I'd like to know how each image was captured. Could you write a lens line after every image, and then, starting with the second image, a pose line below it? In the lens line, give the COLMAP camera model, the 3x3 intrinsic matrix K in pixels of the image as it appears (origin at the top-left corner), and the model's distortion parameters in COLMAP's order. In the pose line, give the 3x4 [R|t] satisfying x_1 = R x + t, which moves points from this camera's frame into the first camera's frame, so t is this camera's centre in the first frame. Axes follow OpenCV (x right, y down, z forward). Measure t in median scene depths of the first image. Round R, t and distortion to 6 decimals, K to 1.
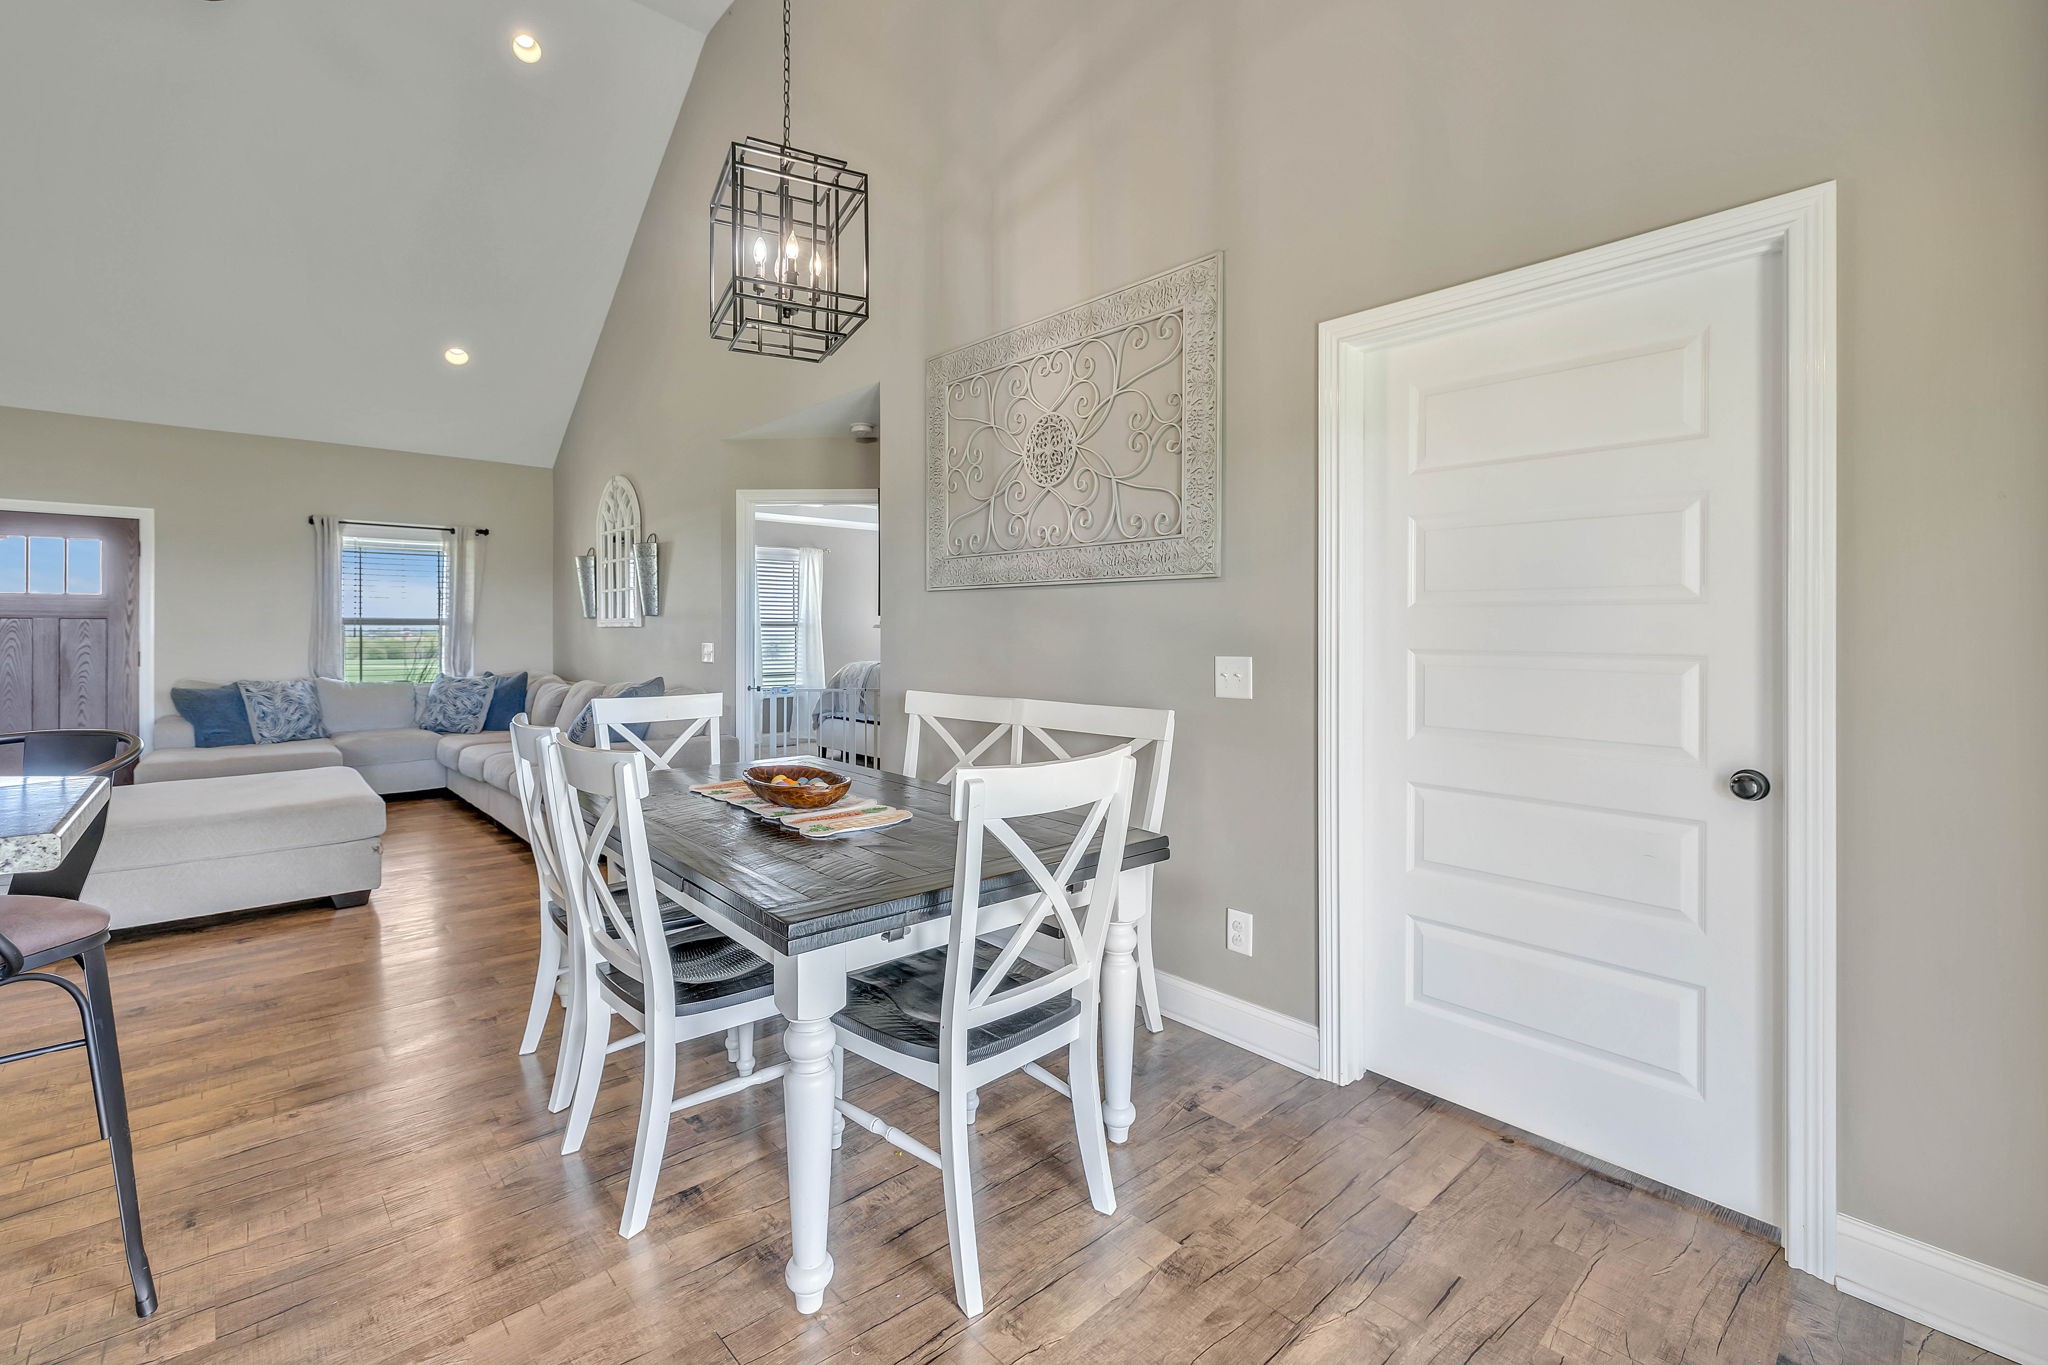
lens RADIAL K [[885.8, 0, 1013.1], [0, 885.8, 623.9], [0, 0, 1]] dist [-0.003533, -0.000679]
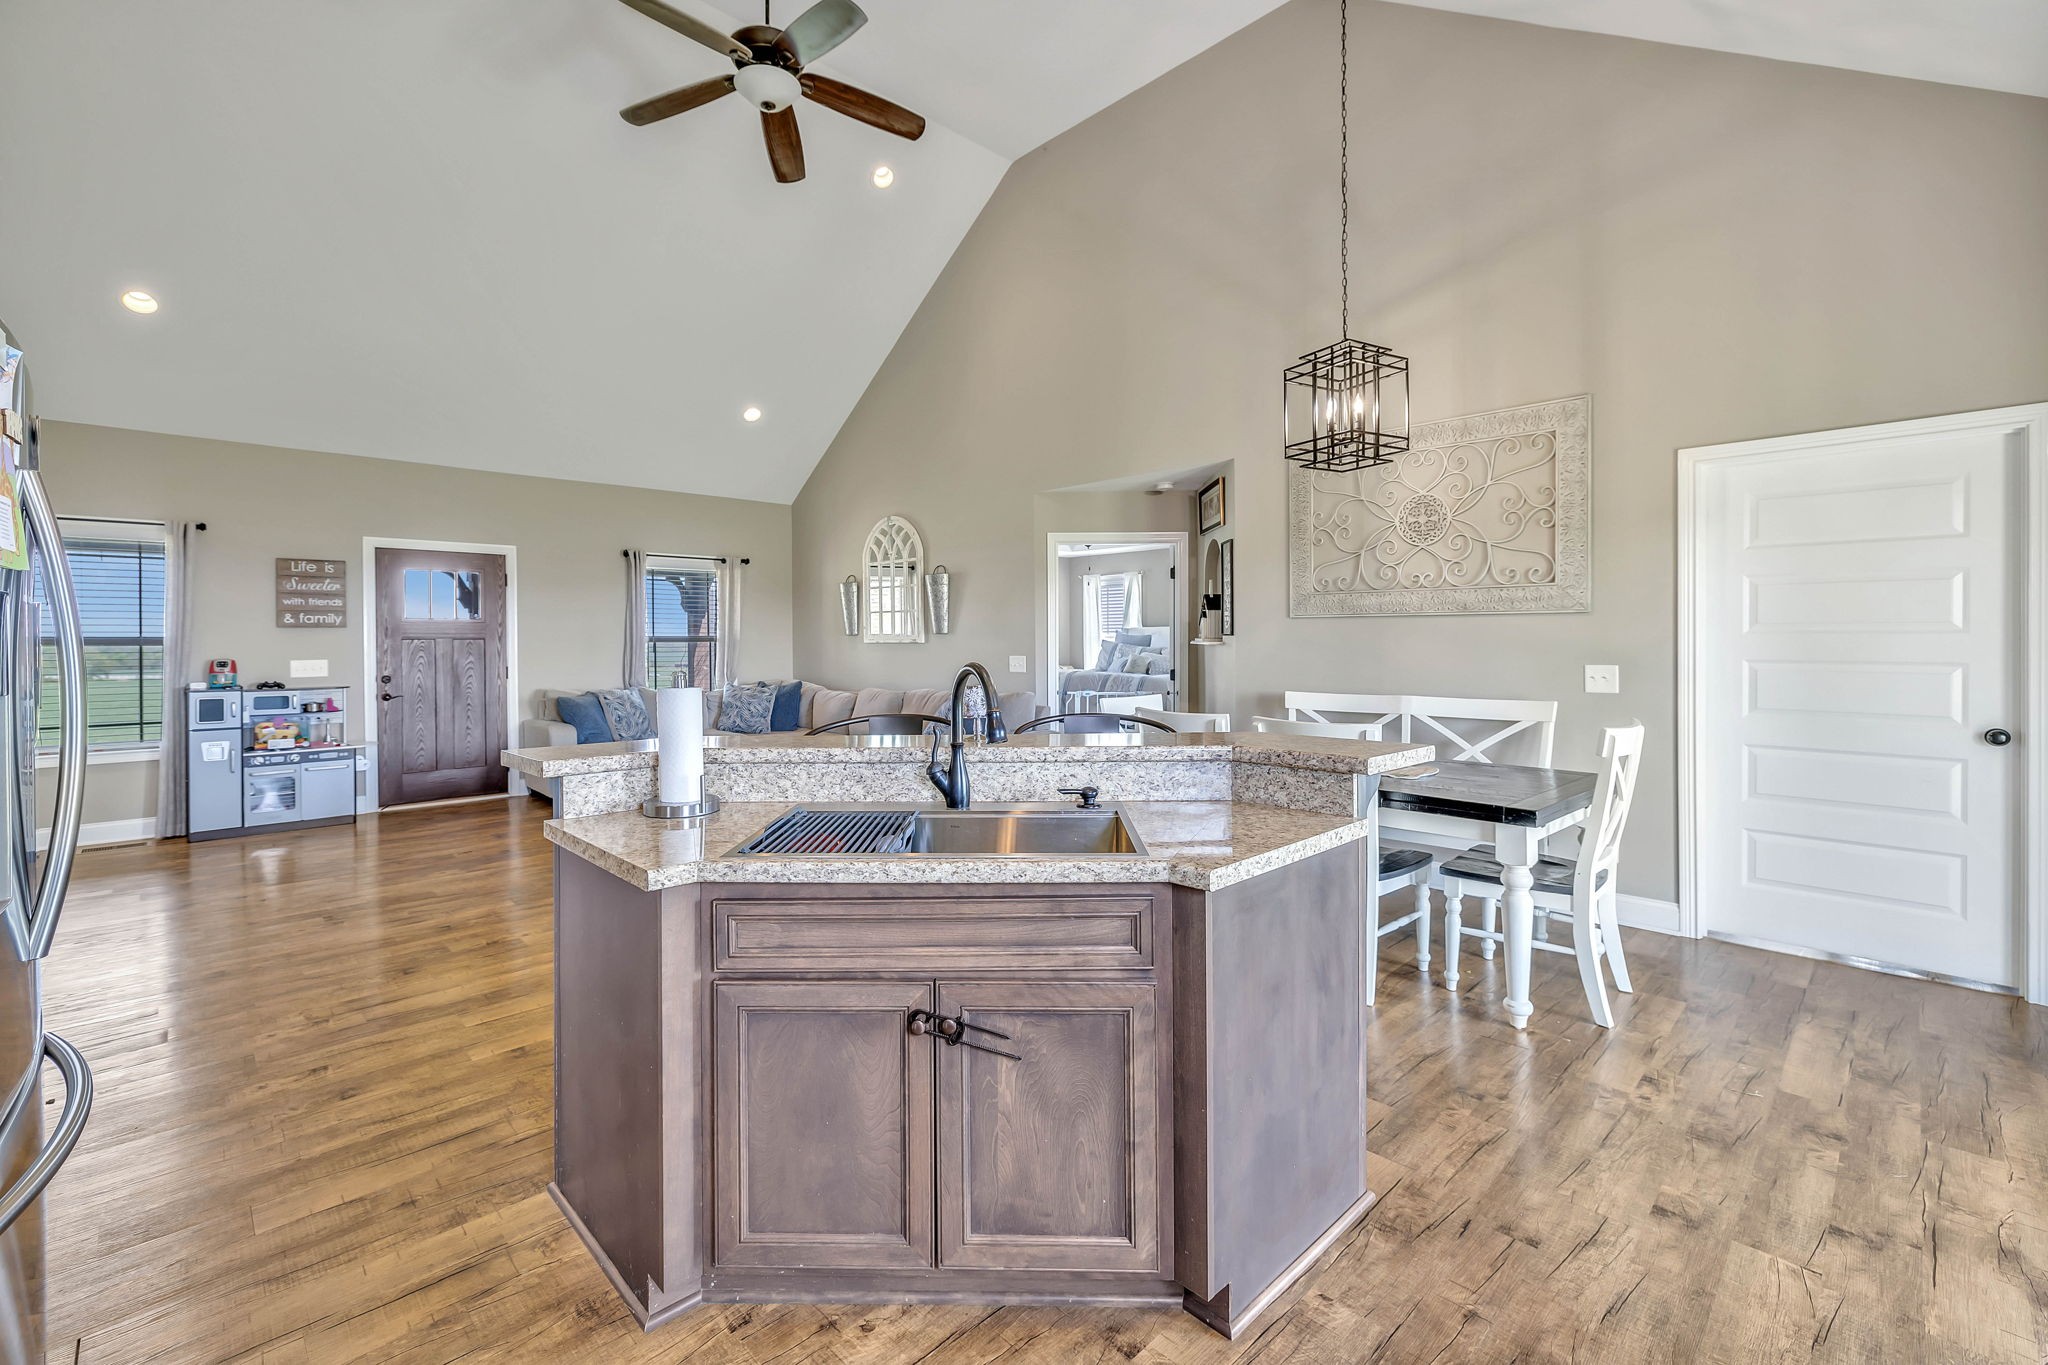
lens RADIAL K [[888.5, 0, 1006.8], [0, 888.5, 635.8], [0, 0, 1]] dist [0.000139, 0.000307]
pose [[0.999718, -0.006032, 0.022956, -0.568819], [0.005931, 0.999972, 0.004471, -0.018264], [-0.022982, -0.004334, 0.999726, -0.347869]]
